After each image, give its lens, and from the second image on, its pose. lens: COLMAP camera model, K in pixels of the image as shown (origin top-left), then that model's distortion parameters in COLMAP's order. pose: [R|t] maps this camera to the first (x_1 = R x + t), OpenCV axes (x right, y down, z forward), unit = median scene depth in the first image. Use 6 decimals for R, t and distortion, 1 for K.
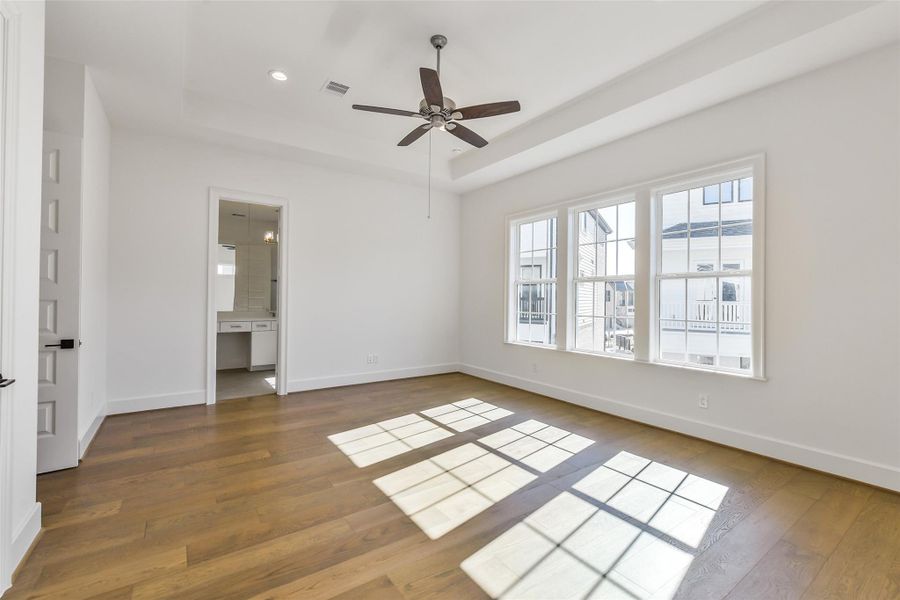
lens RADIAL K [[388.4, 0, 450.7], [0, 388.4, 296.4], [0, 0, 1]] dist [0.002985, -0.001965]
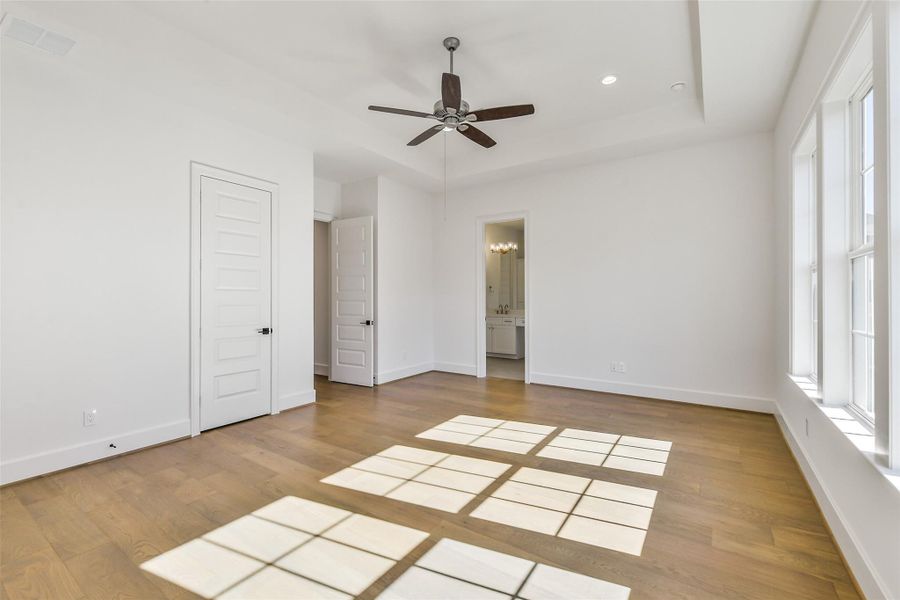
lens RADIAL K [[388.4, 0, 451.7], [0, 388.4, 298.5], [0, 0, 1]] dist [0.002985, -0.001965]
pose [[0.358888, -0.006113, -0.933360, 0.822816], [0.009034, 0.999954, -0.003076, 0.009070], [0.933337, -0.007328, 0.358927, 0.577226]]
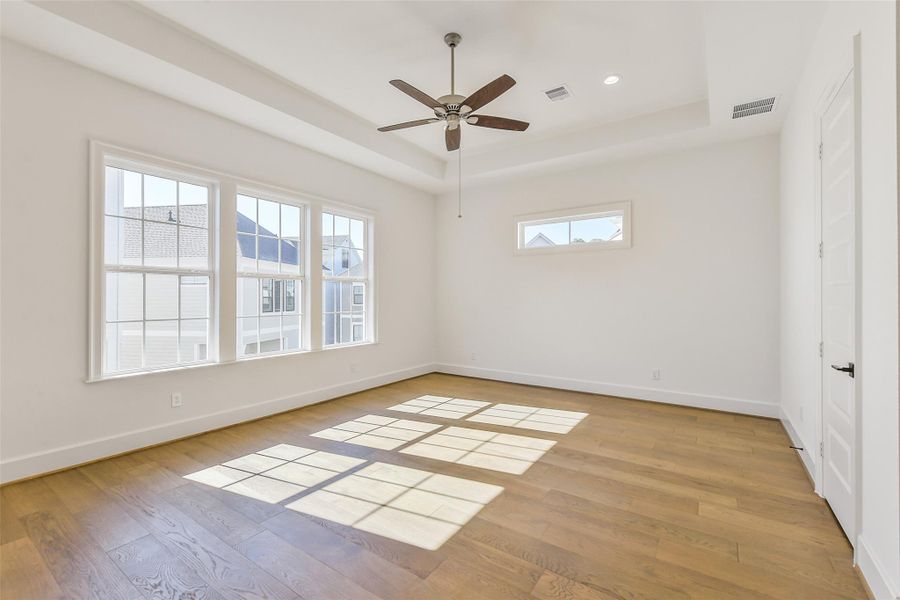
lens RADIAL K [[388.4, 0, 448.7], [0, 388.4, 298.0], [0, 0, 1]] dist [0.002985, -0.001965]
pose [[-0.347675, -0.012278, 0.937535, -0.879215], [-0.008502, 0.999914, 0.009943, -0.006152], [-0.937577, -0.004514, -0.347749, 1.231651]]
